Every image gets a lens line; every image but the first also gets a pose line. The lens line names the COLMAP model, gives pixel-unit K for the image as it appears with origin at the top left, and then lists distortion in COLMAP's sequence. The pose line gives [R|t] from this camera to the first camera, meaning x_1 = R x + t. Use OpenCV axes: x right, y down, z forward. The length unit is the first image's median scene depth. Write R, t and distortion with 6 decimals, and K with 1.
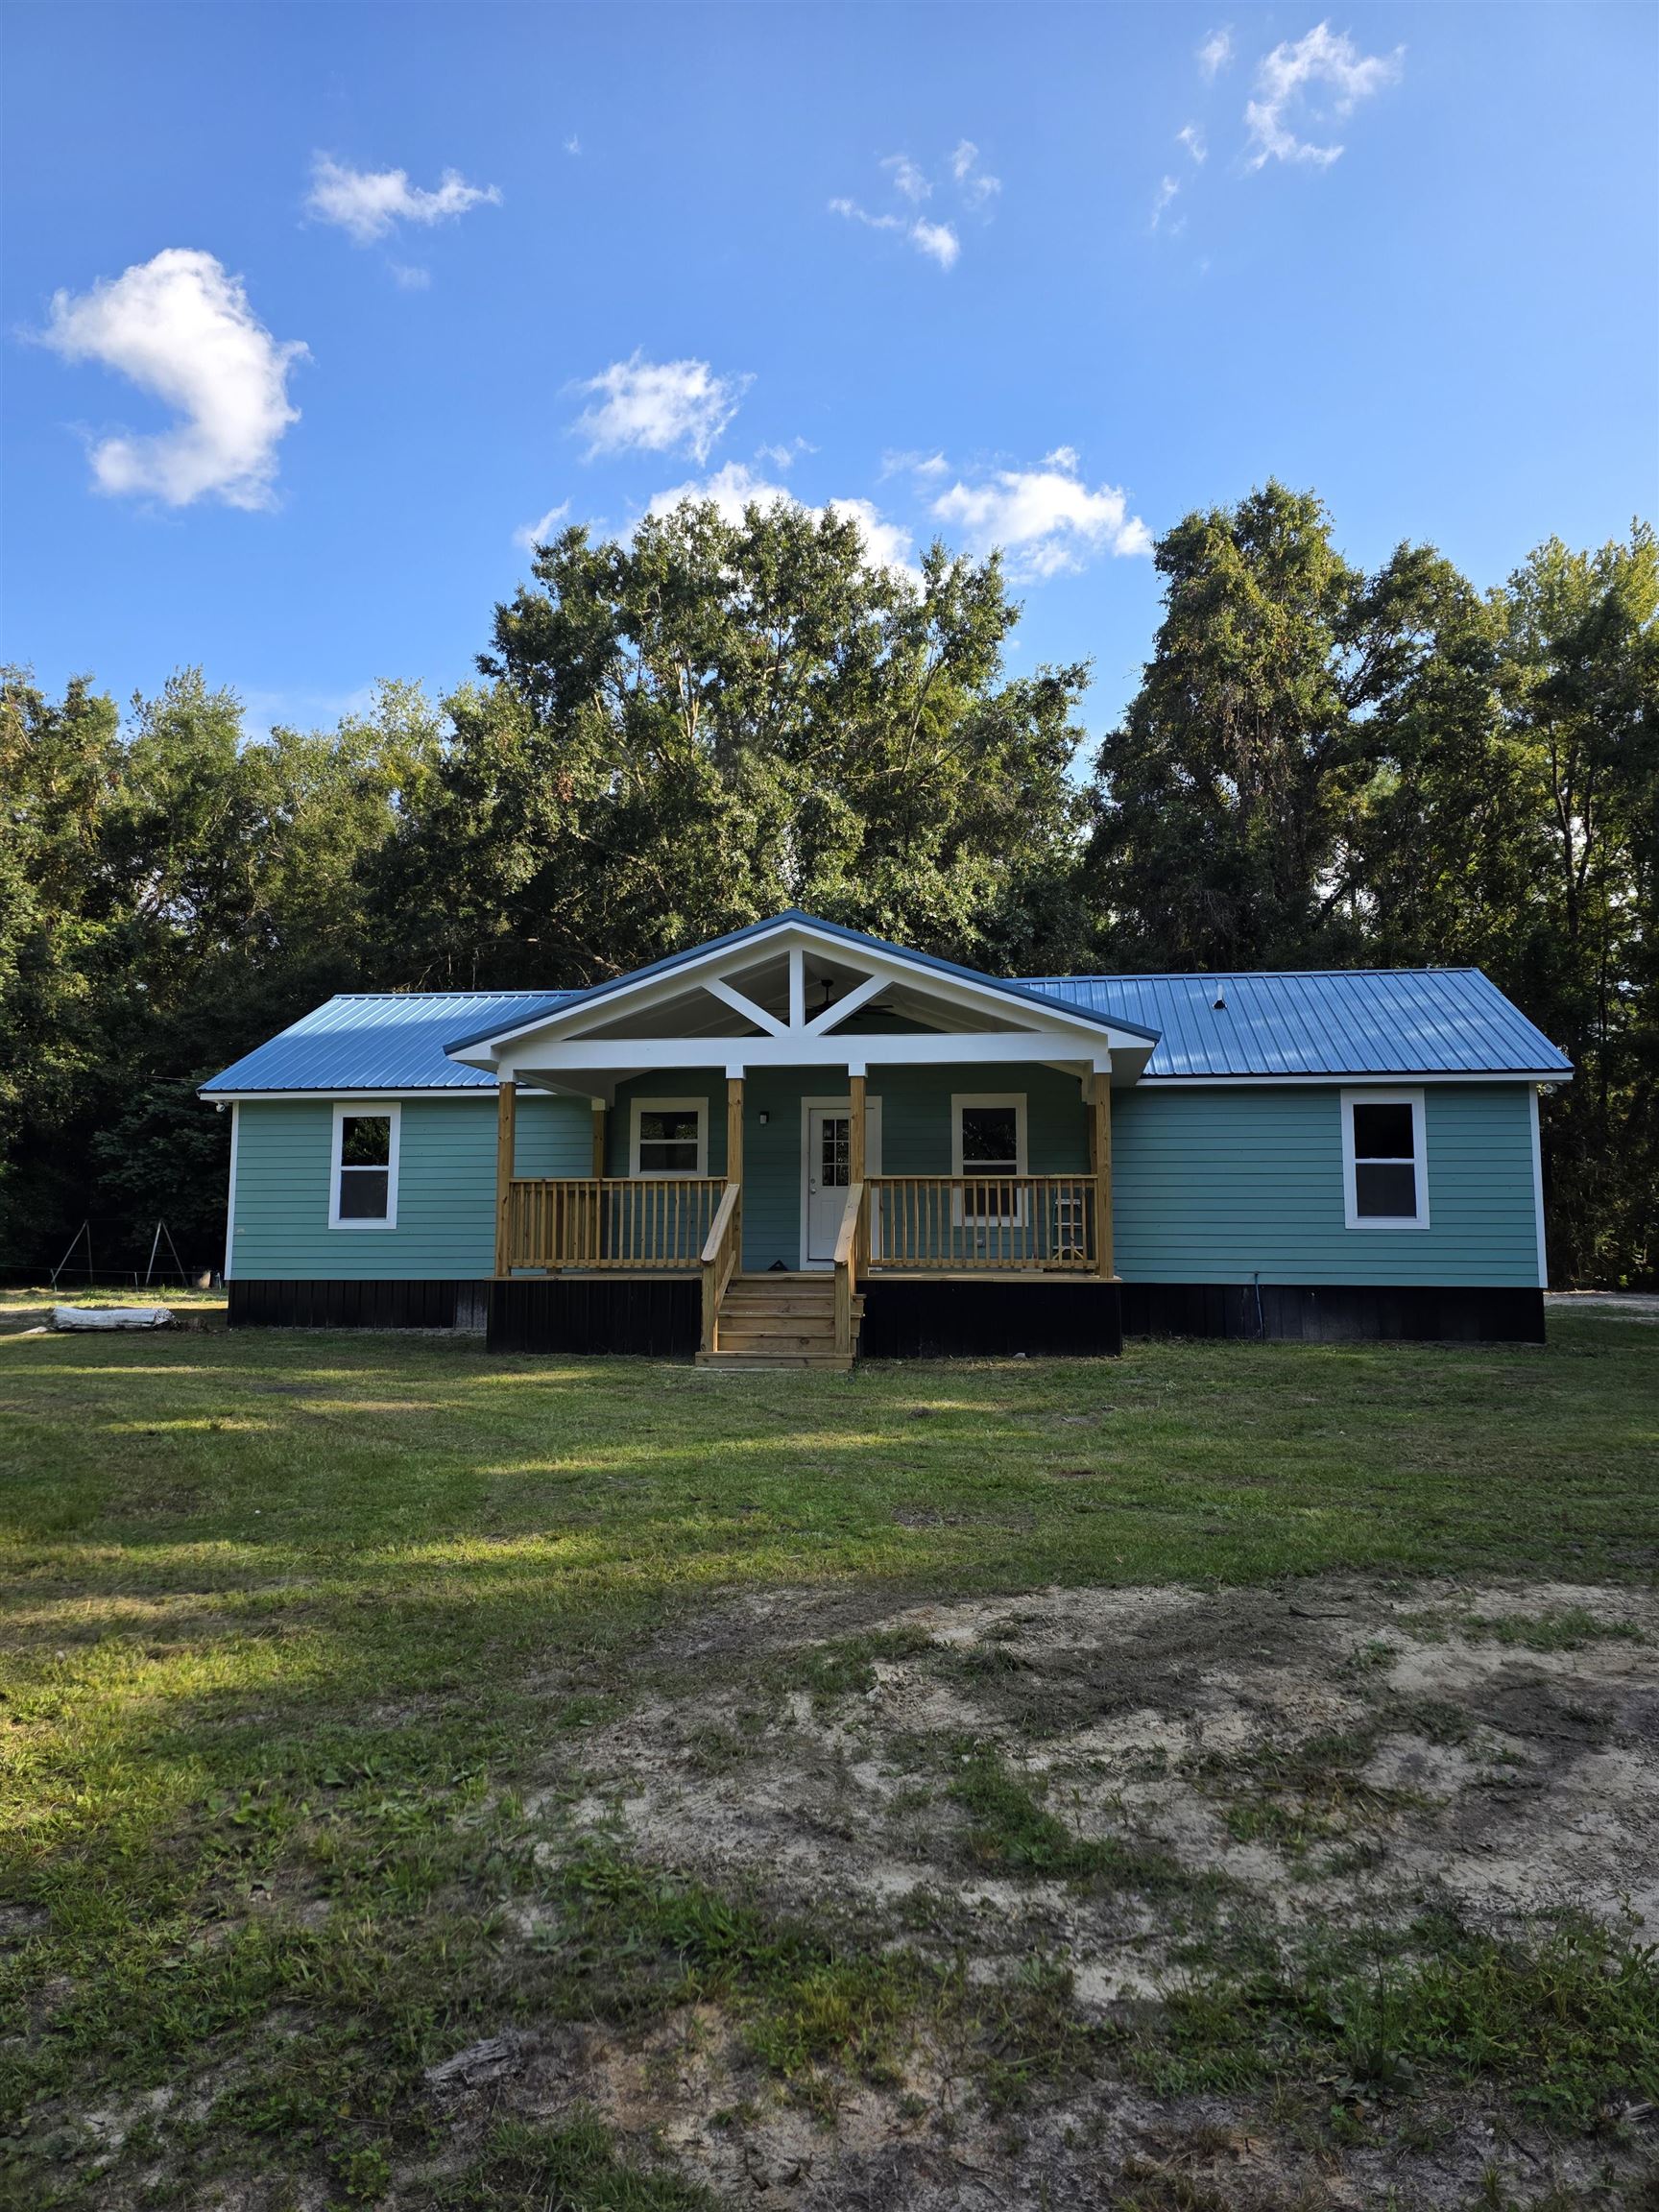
lens RADIAL K [[1488.0, 0, 829.1], [0, 1488.0, 1099.7], [0, 0, 1]] dist [0.076689, -0.068043]
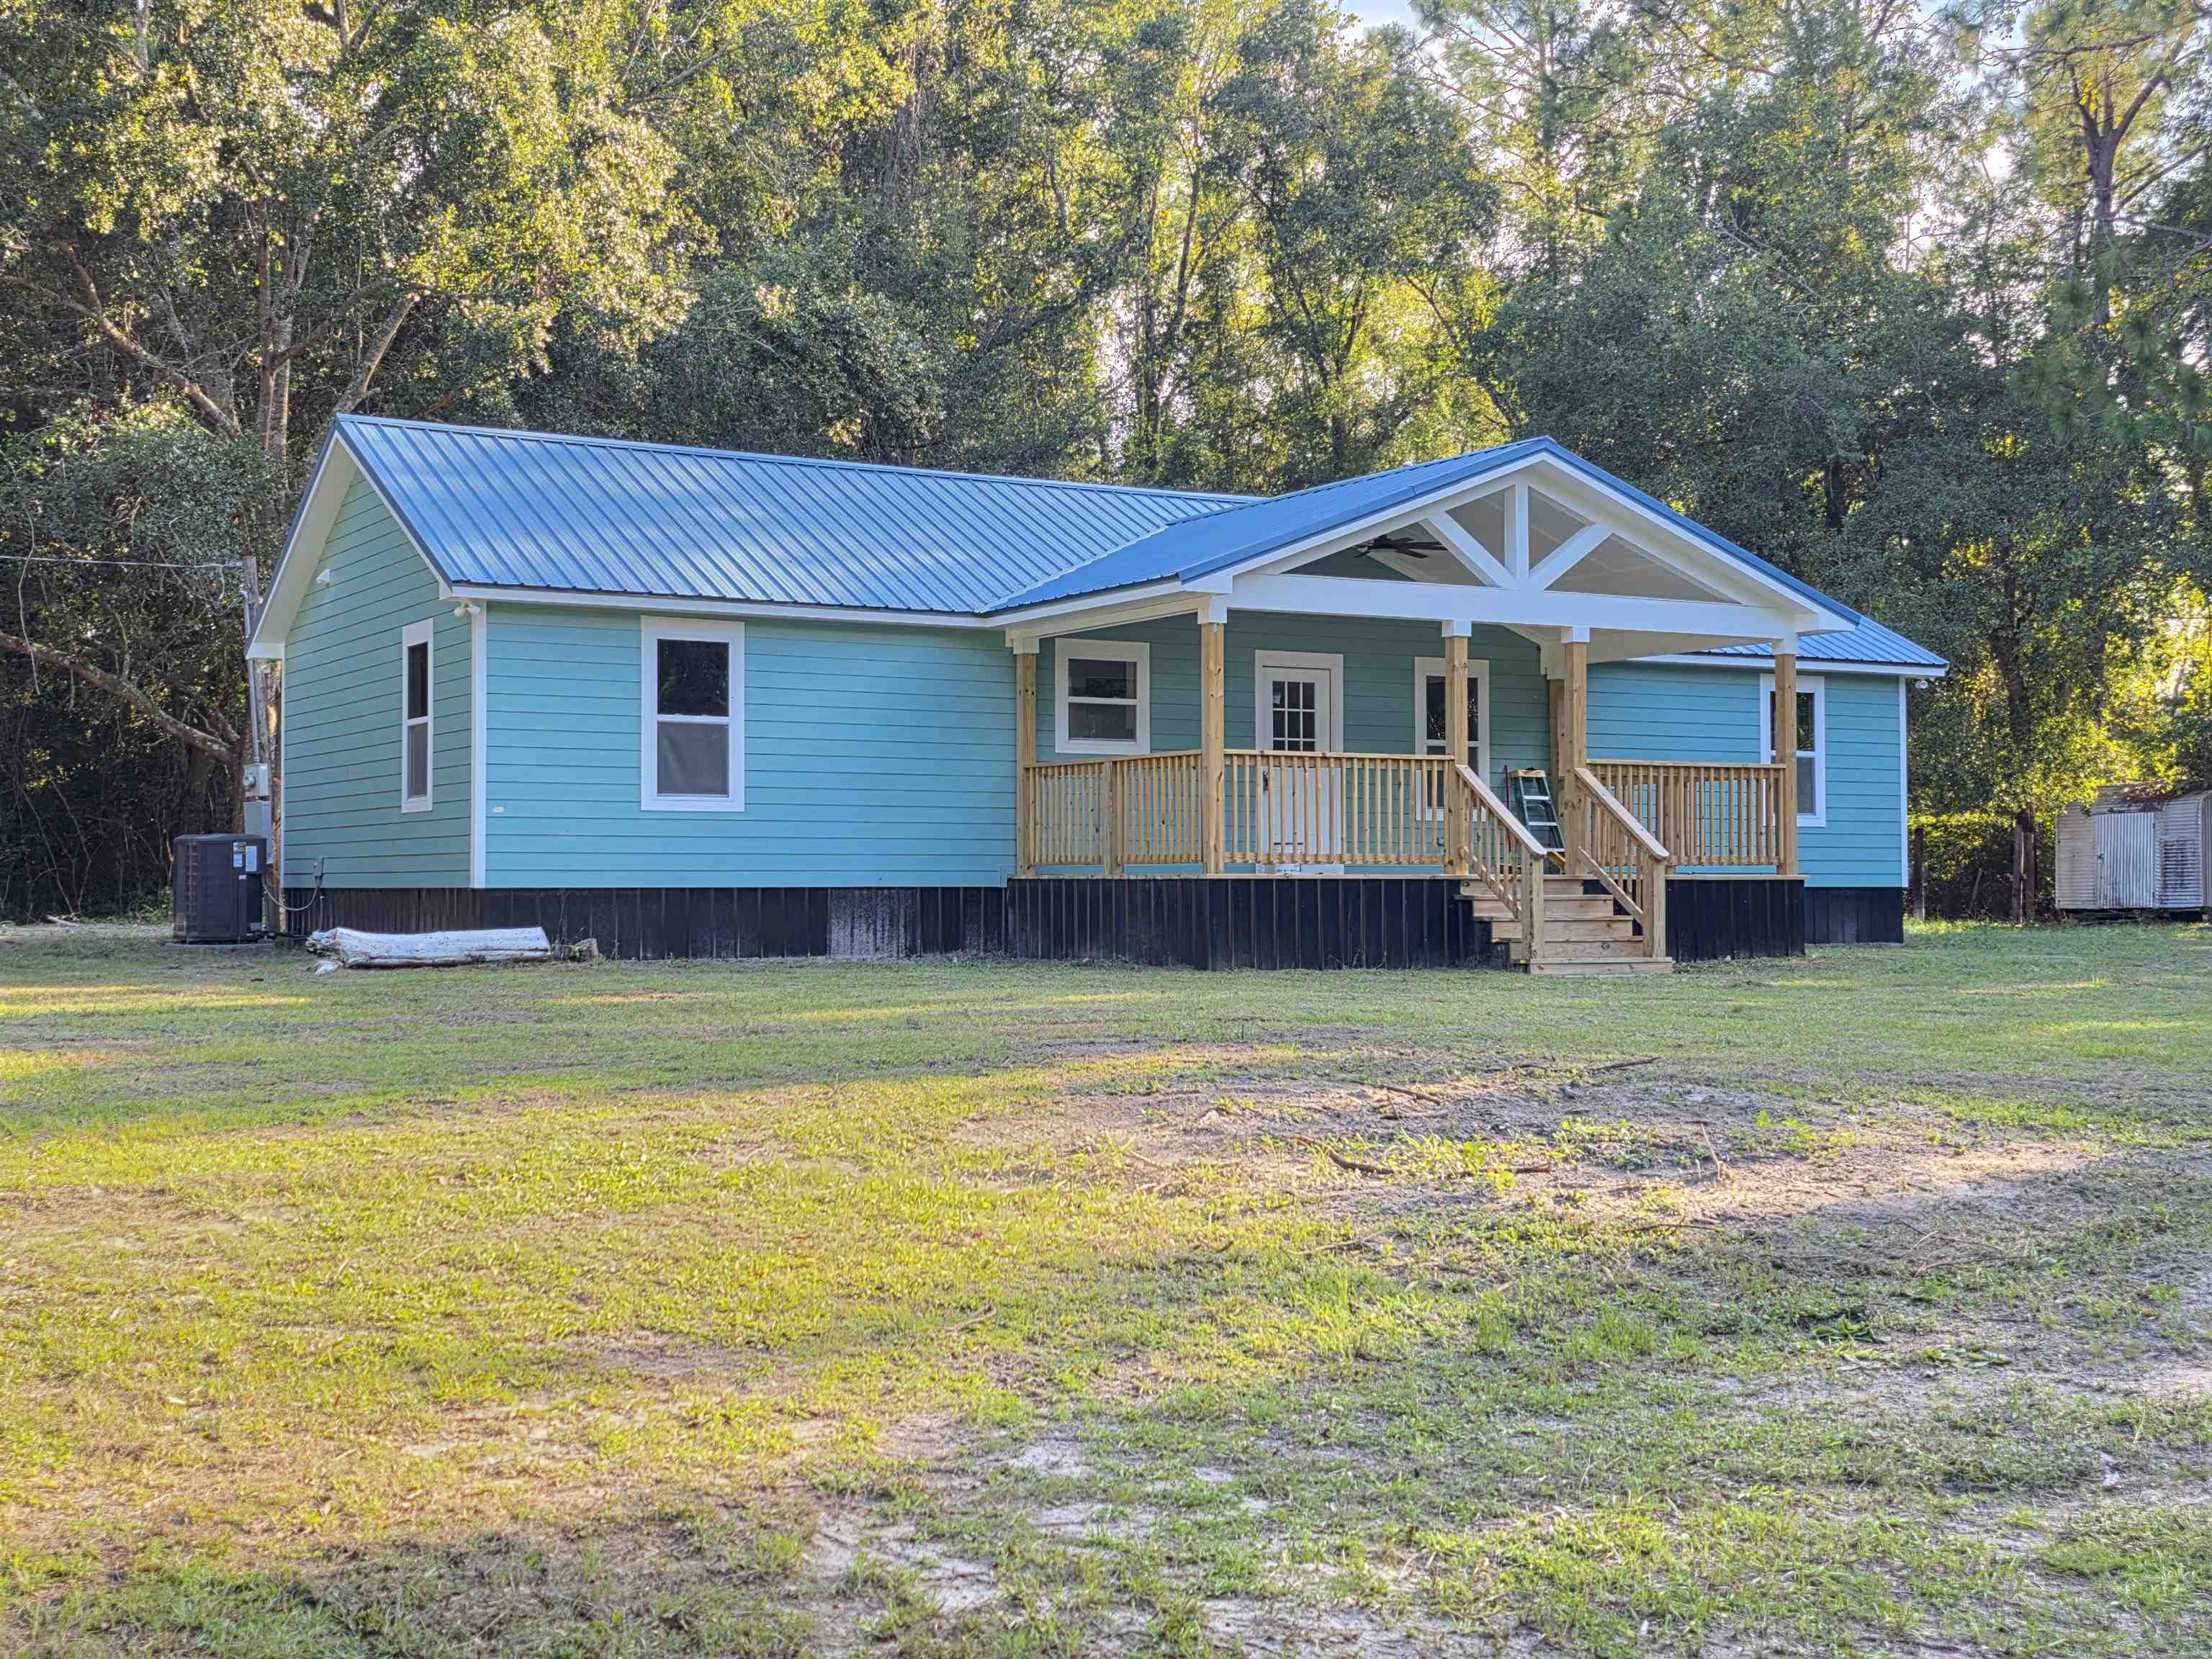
lens RADIAL K [[2655.7, 0, 1106.0], [0, 2655.7, 829.5], [0, 0, 1]] dist [0.064055, 0.068984]
pose [[0.781341, 0.011074, 0.624006, -0.944032], [-0.063166, 0.996111, 0.061416, 0.011885], [-0.620900, -0.087403, 0.779002, -0.024458]]
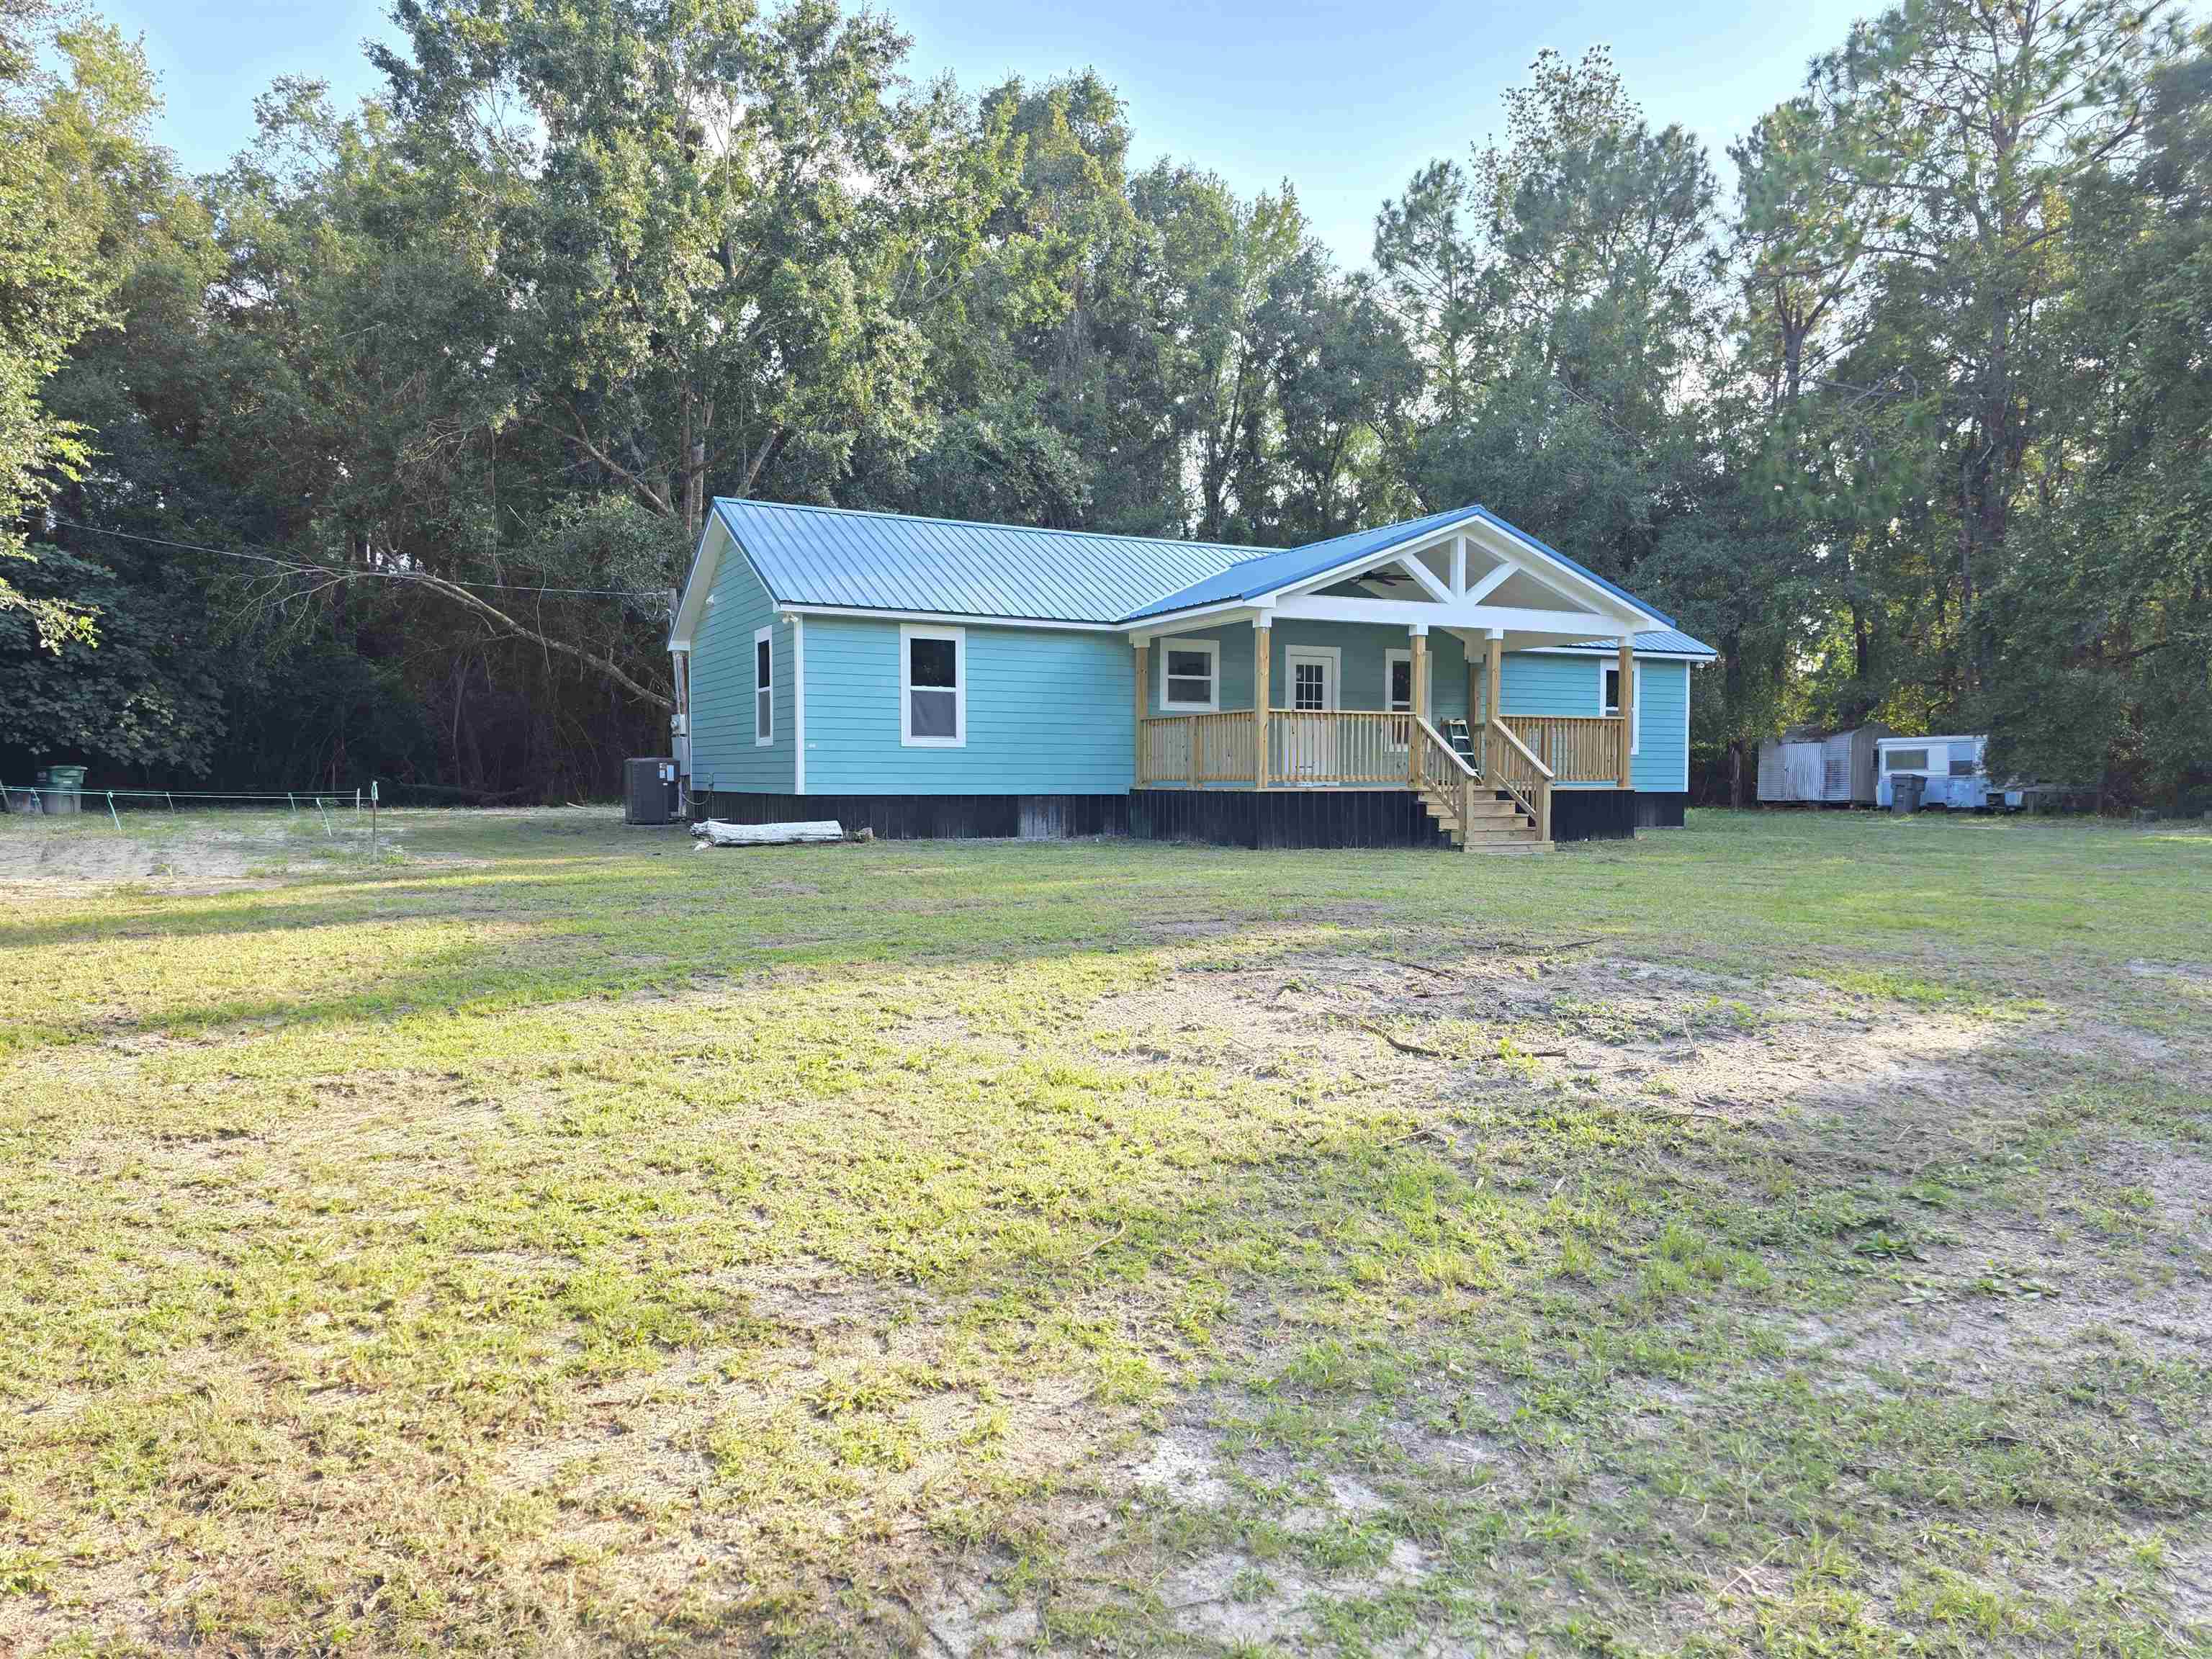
lens RADIAL K [[1488.0, 0, 1106.0], [0, 1488.0, 829.5], [0, 0, 1]] dist [0.076689, -0.068043]
pose [[0.812806, -0.018563, 0.582239, -0.864754], [-0.062407, 0.990965, 0.118714, 0.013143], [-0.579182, -0.132827, 0.804304, 0.085262]]
